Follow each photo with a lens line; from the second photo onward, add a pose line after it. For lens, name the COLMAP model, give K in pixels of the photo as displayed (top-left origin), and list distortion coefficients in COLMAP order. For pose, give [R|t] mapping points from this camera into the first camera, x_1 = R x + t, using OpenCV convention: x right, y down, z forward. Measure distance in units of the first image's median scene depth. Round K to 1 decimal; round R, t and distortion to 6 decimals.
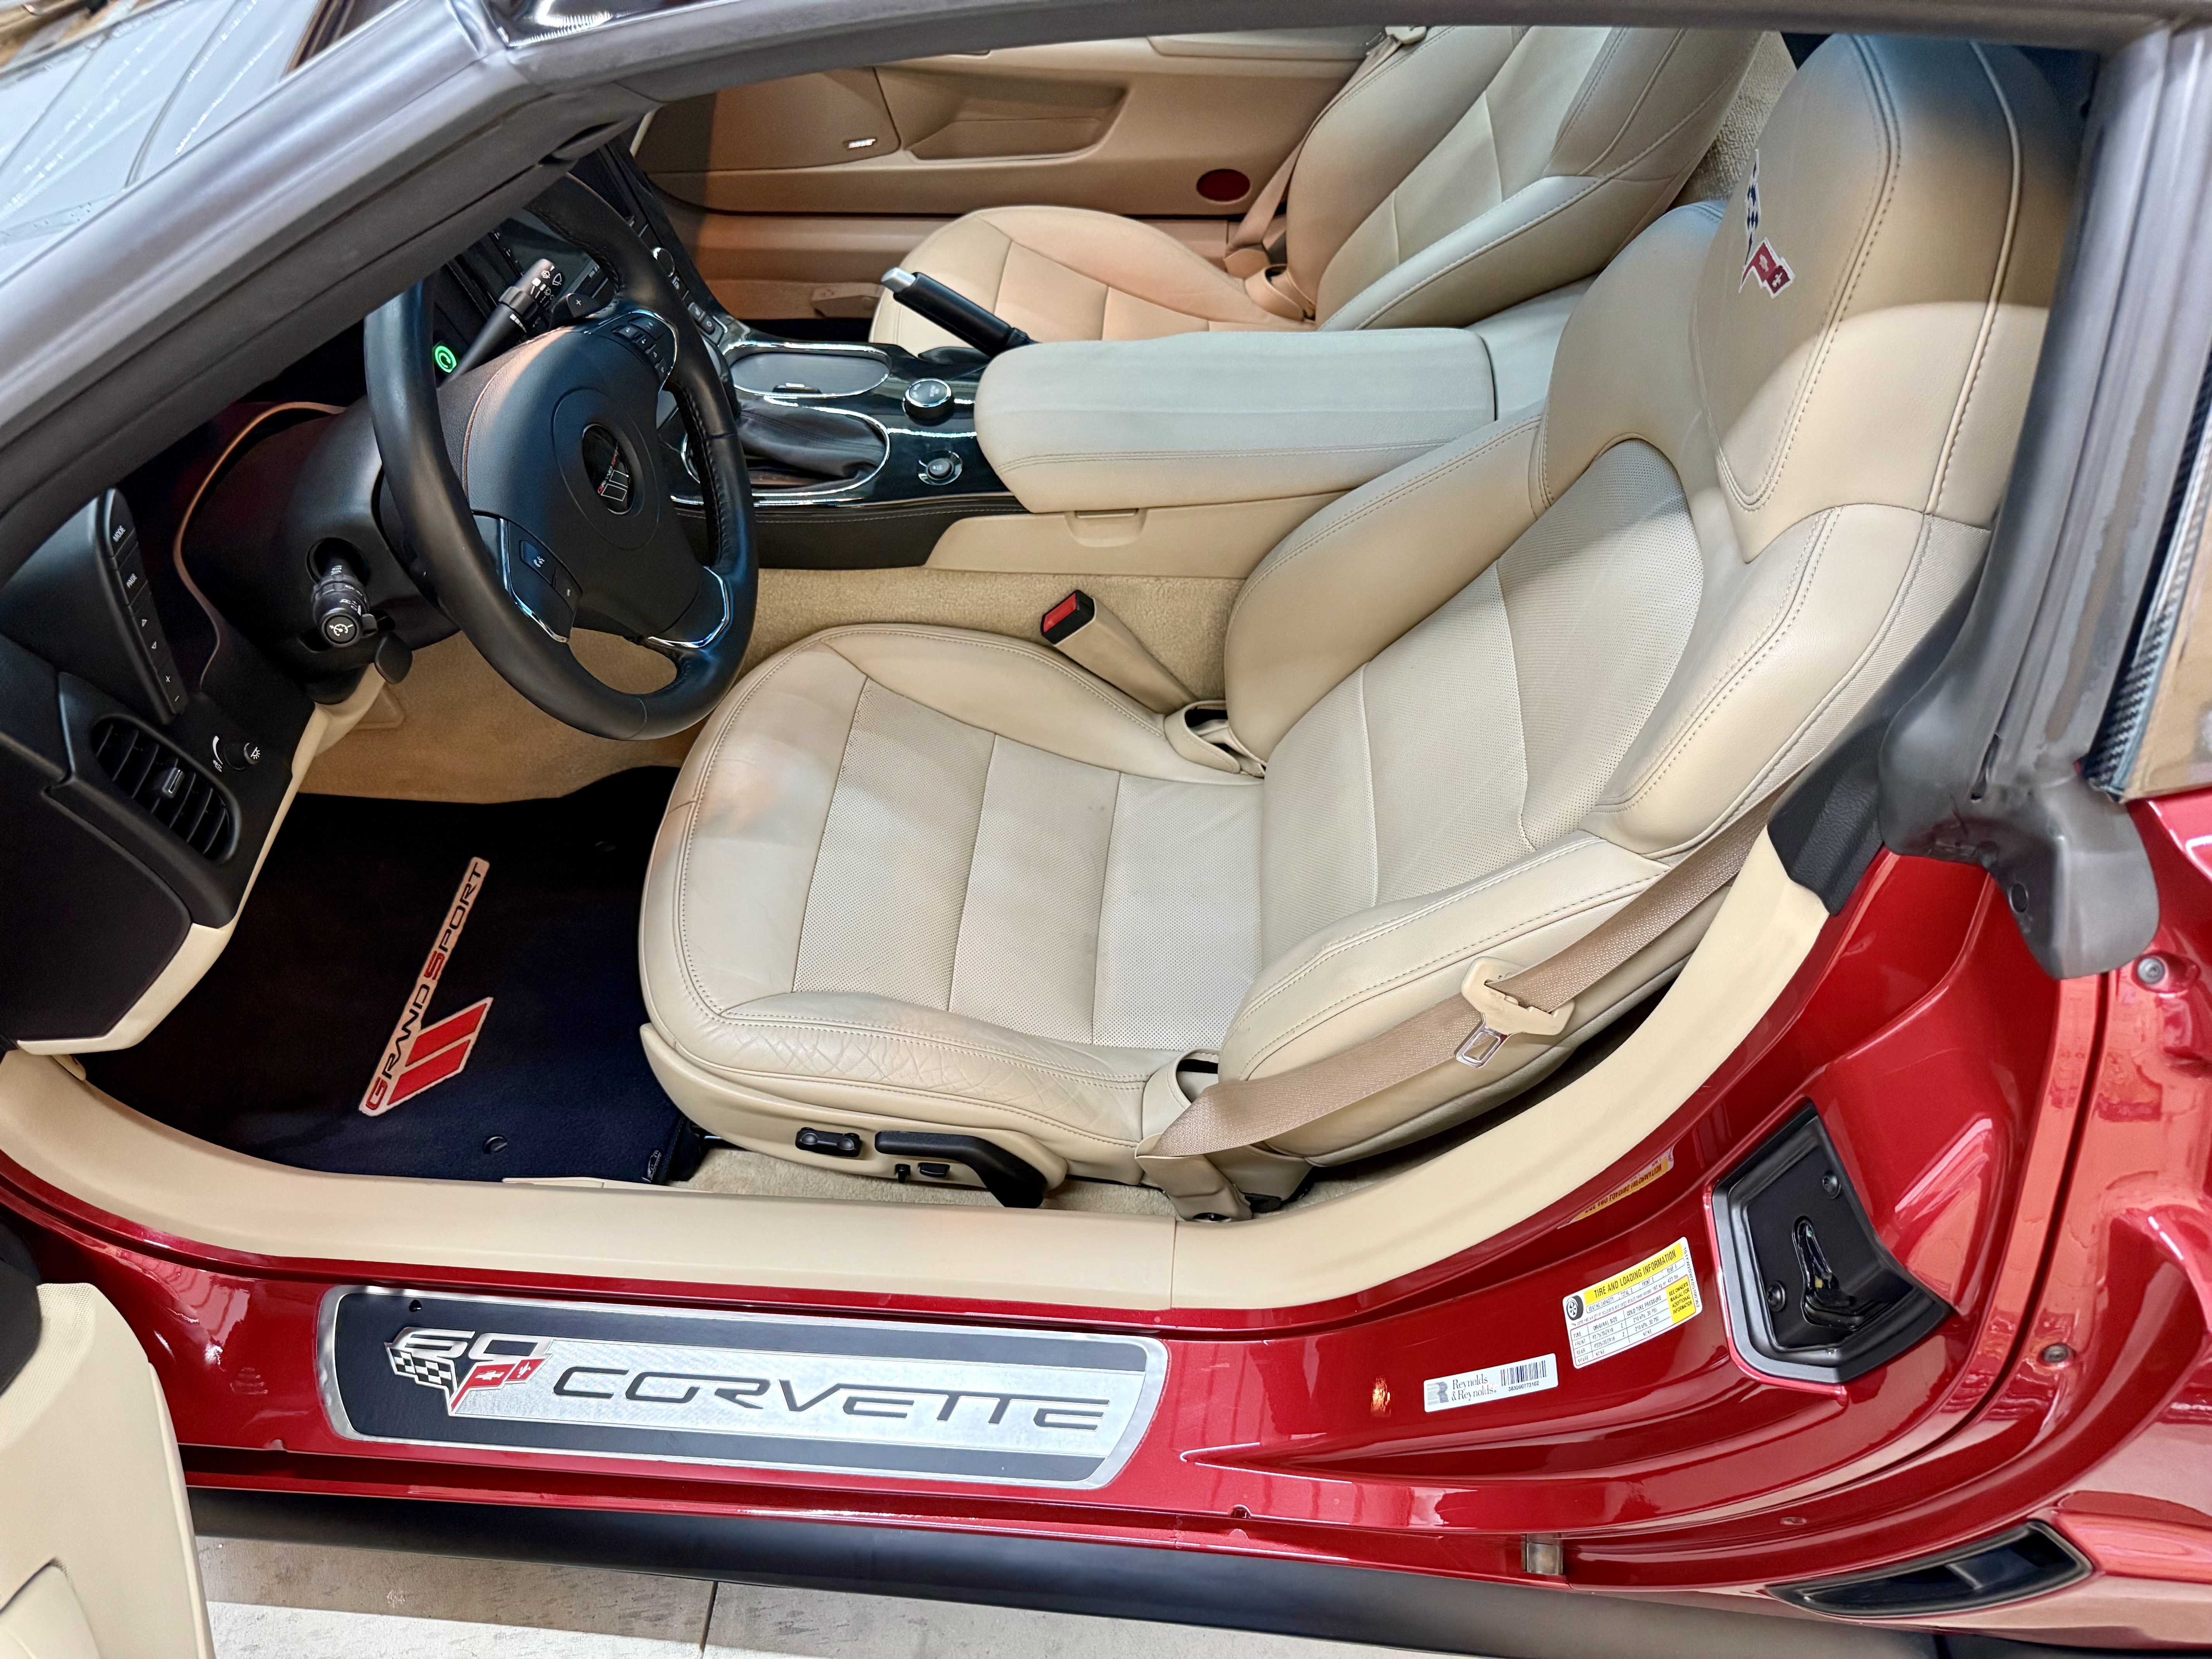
lens RADIAL K [[1500.1, 0, 1106.0], [0, 1500.1, 829.5], [0, 0, 1]] dist [-0.008661, -0.027595]
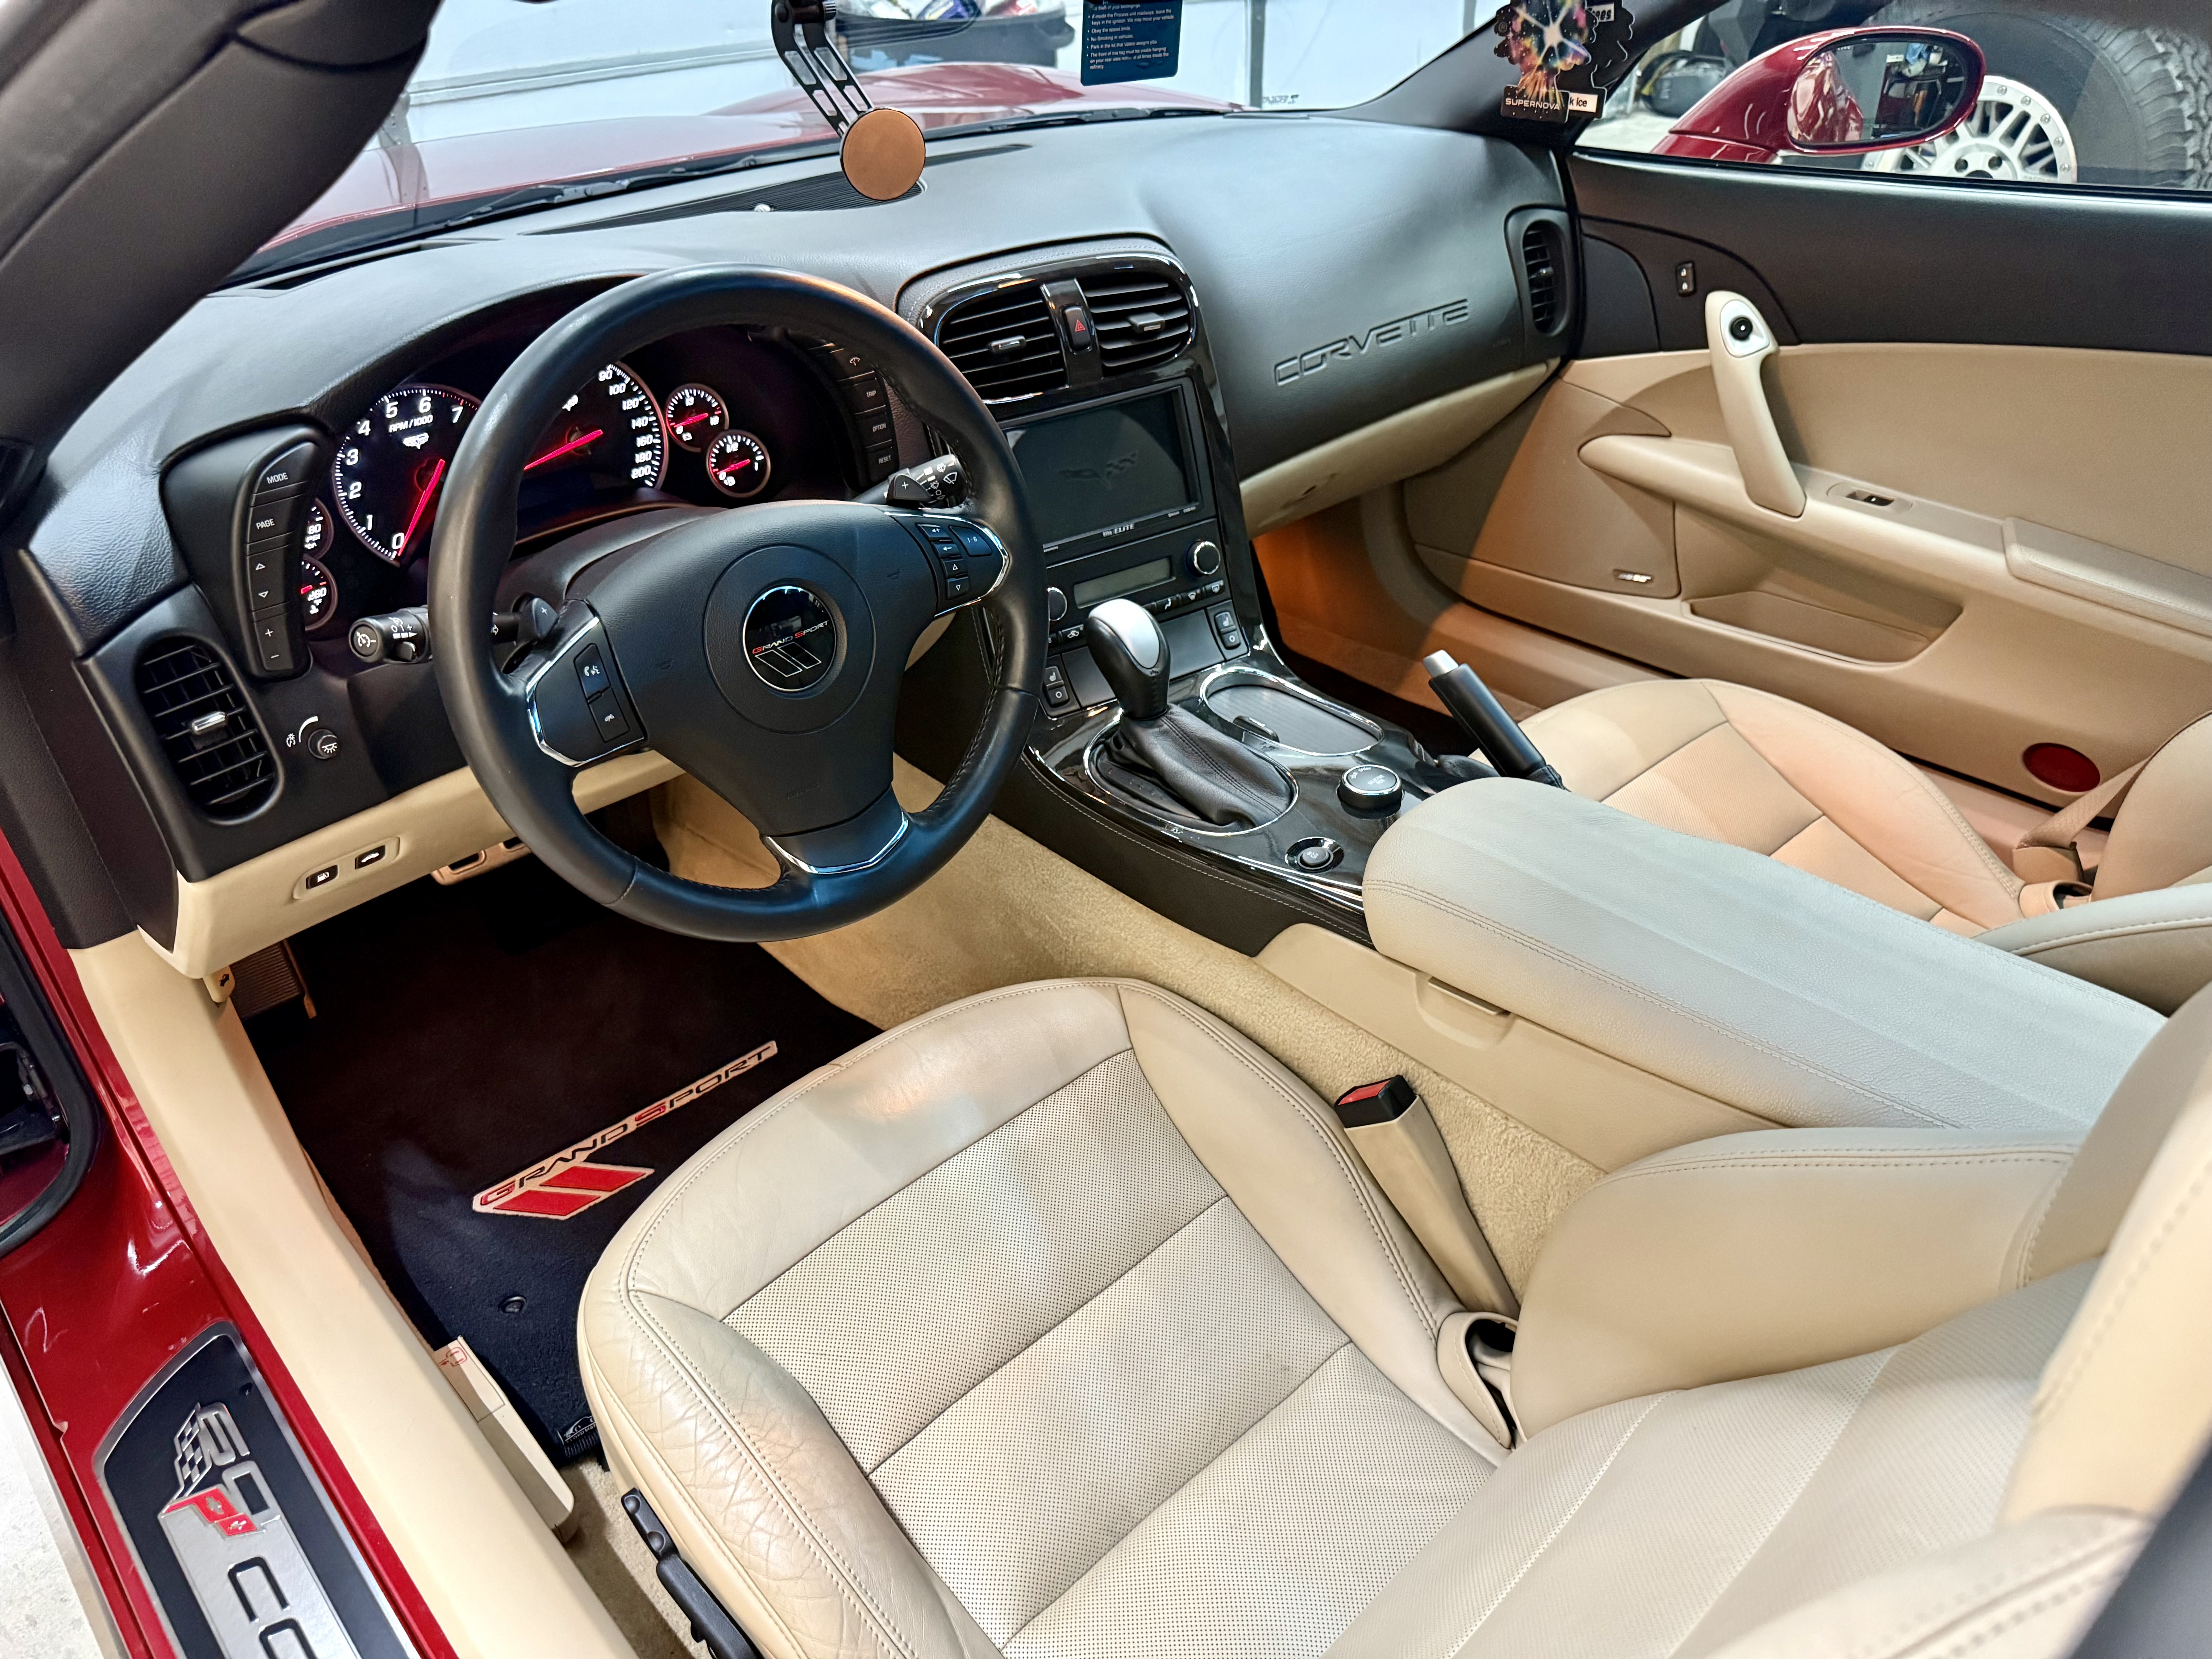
lens RADIAL K [[1553.9, 0, 1106.0], [0, 1553.9, 829.5], [0, 0, 1]] dist [0.003518, -0.033844]
pose [[0.743643, 0.381936, -0.548745, 0.245583], [-0.522668, 0.843916, -0.120925, -0.098137], [0.416909, 0.376736, 0.827198, 0.272118]]
